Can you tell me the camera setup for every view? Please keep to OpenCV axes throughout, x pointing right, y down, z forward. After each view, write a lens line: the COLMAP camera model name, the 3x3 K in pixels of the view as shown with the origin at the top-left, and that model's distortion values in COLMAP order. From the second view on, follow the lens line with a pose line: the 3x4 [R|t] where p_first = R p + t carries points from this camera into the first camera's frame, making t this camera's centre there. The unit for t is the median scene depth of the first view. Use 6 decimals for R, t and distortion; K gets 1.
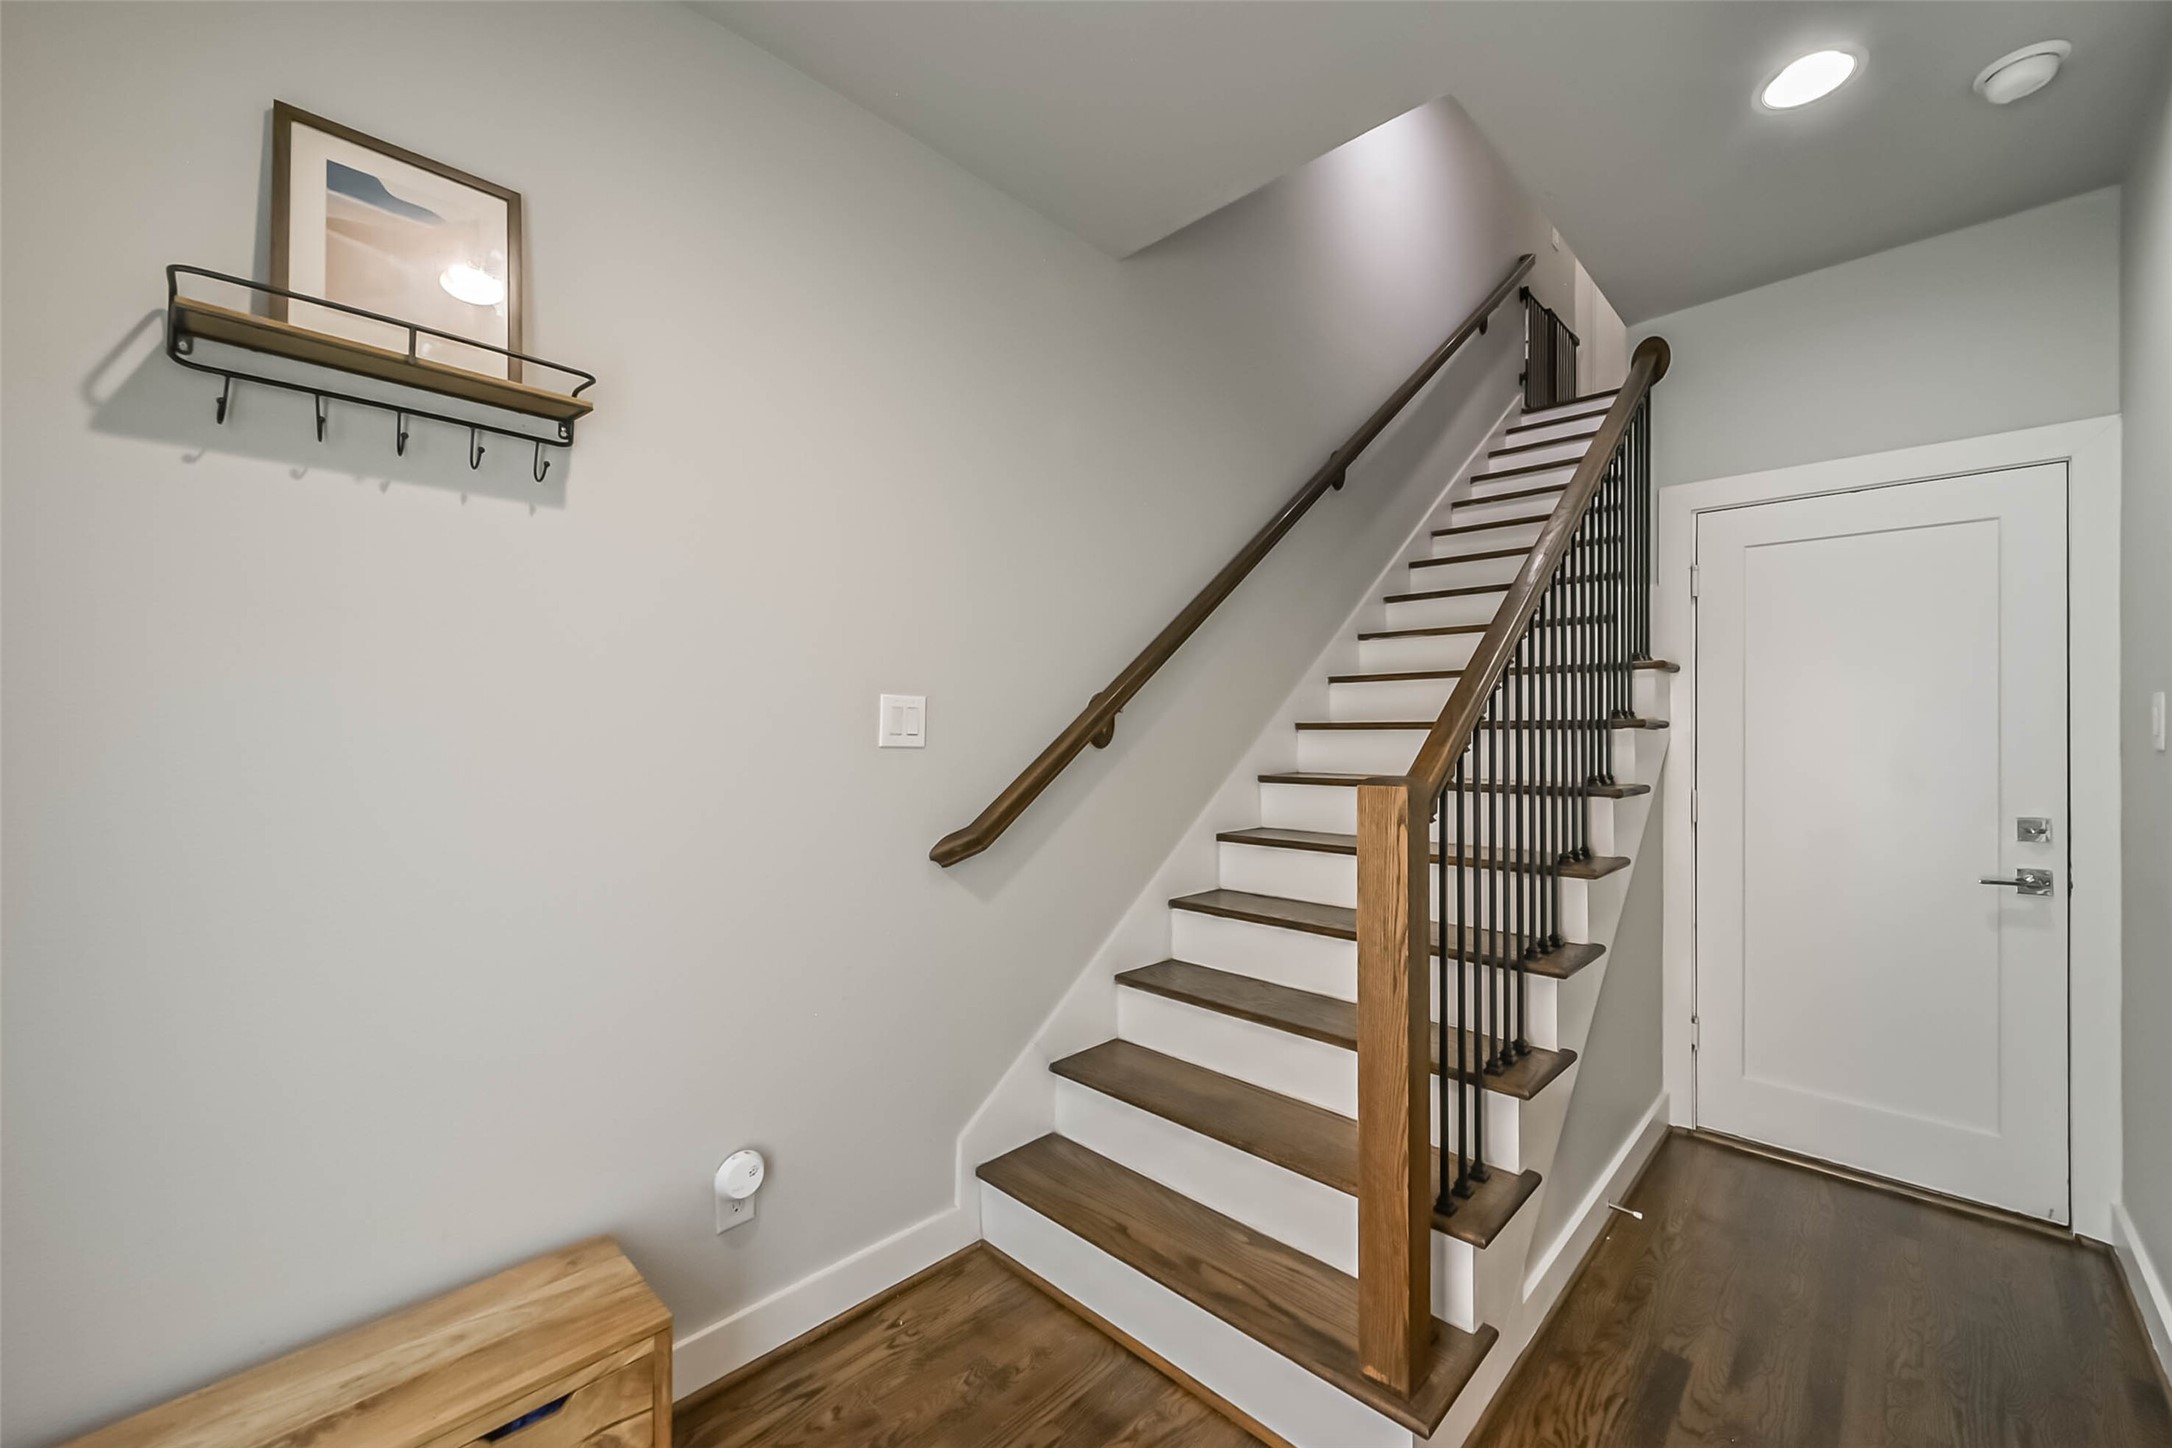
lens RADIAL K [[861.1, 0, 1085.8], [0, 861.1, 717.3], [0, 0, 1]] dist [-0.000400, -0.000196]
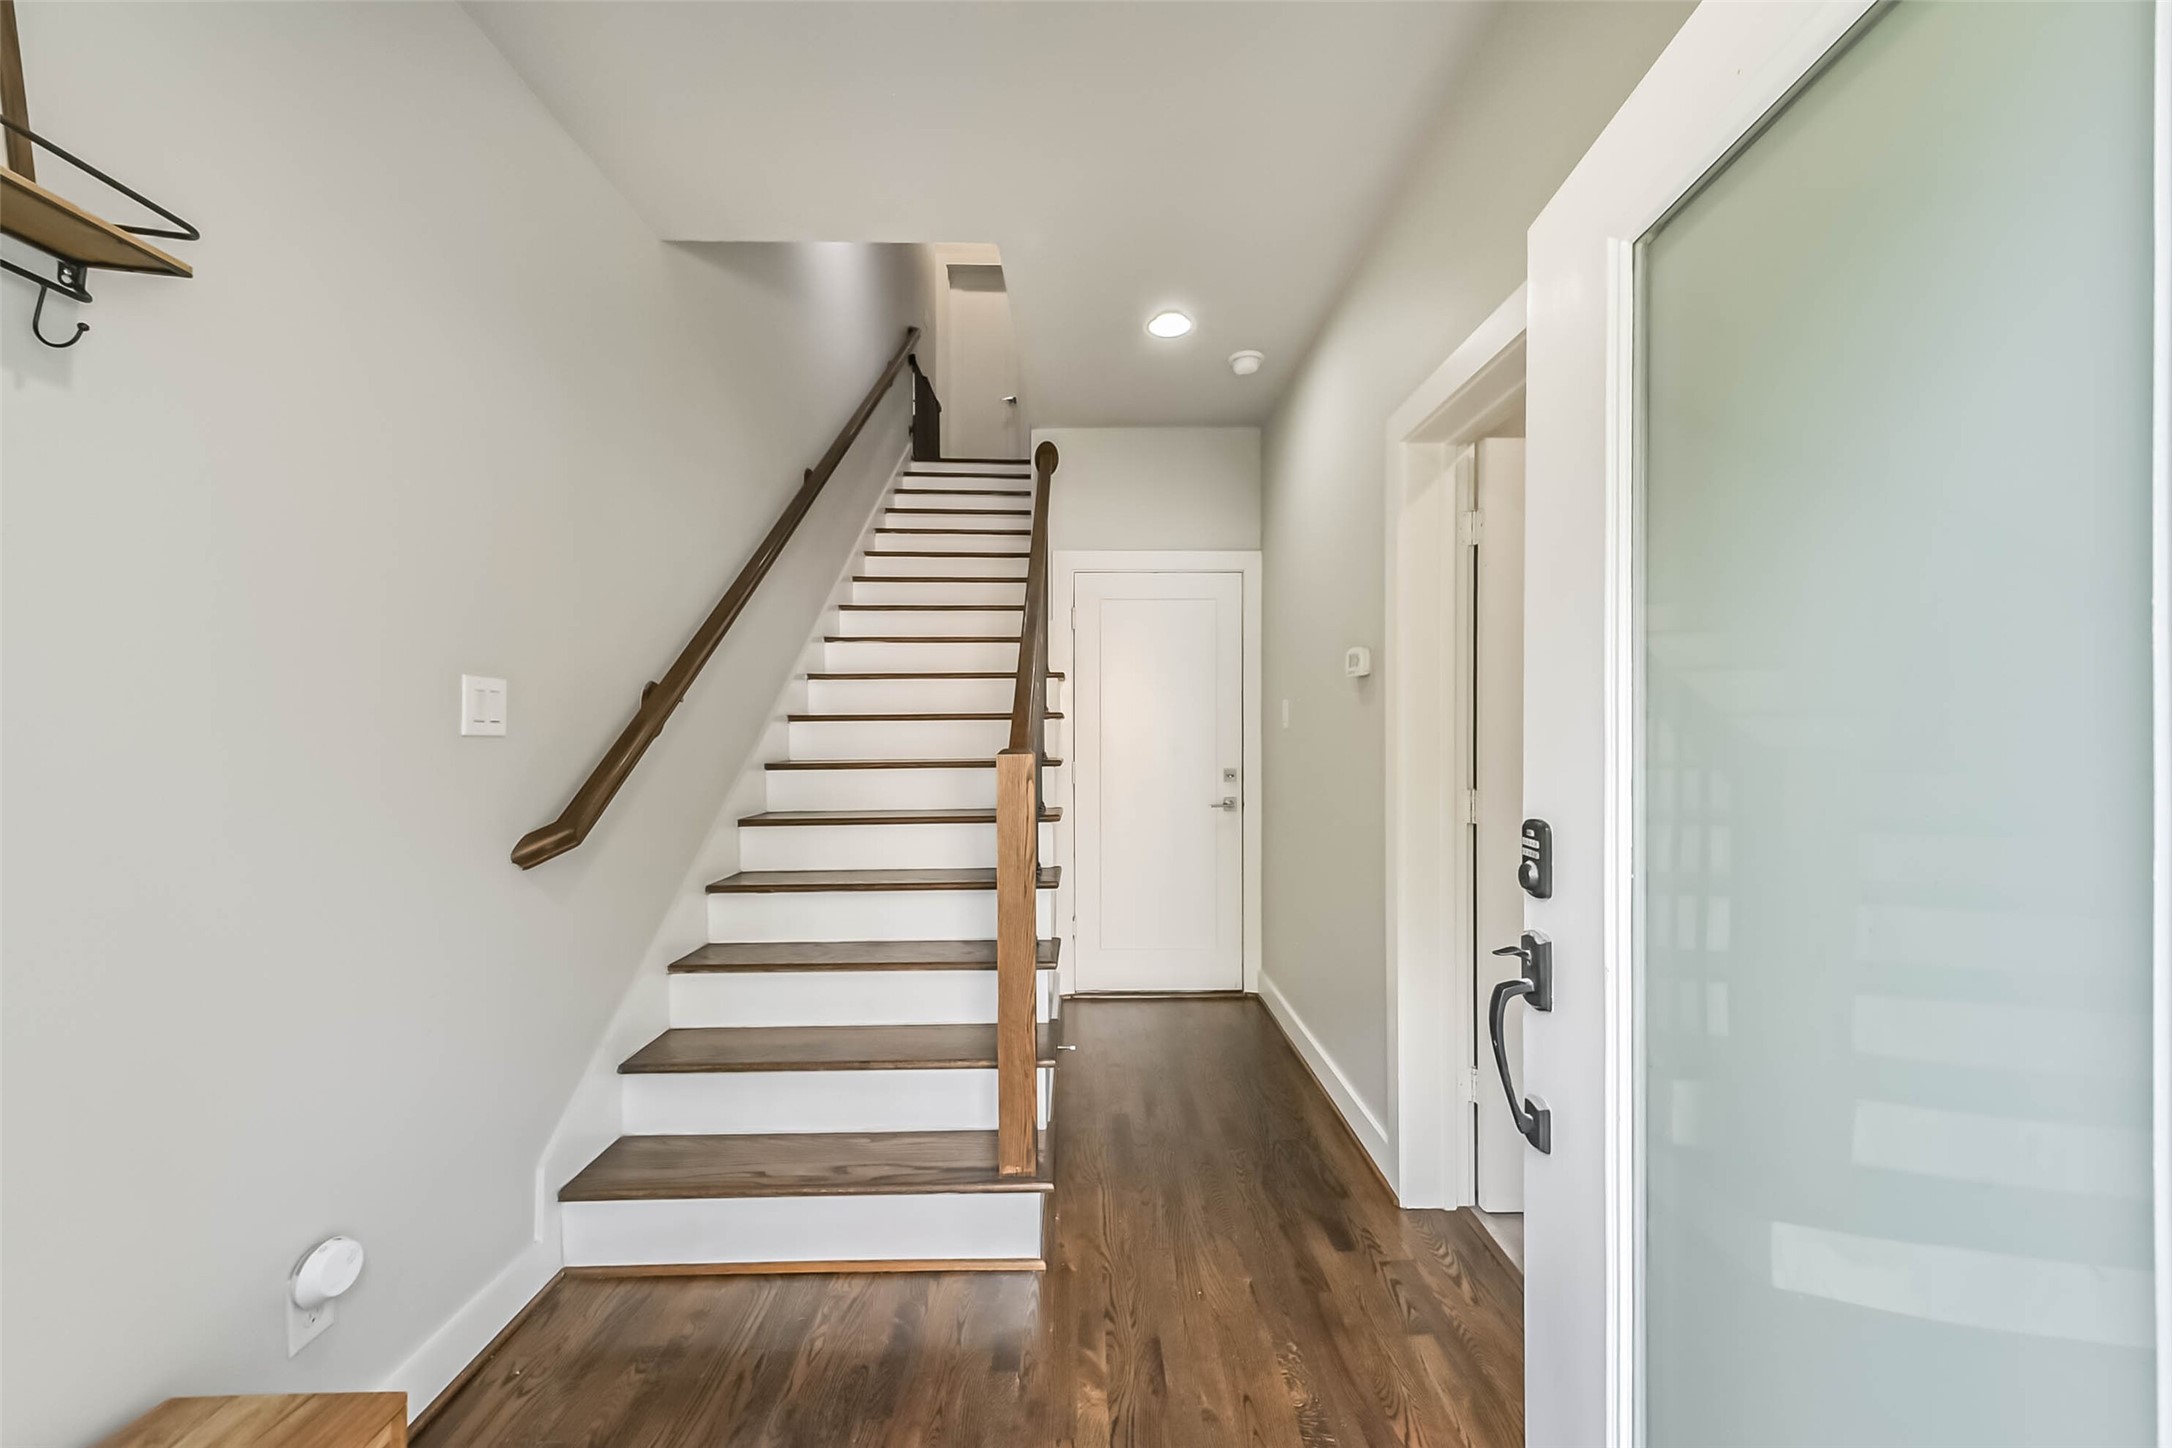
lens RADIAL K [[854.8, 0, 1102.2], [0, 854.8, 722.7], [0, 0, 1]] dist [-0.000141, -0.000333]
pose [[0.696272, -0.001755, 0.717776, -0.393765], [-0.003272, 0.999979, 0.005619, 0.013970], [-0.717771, -0.006260, 0.696251, -0.054262]]
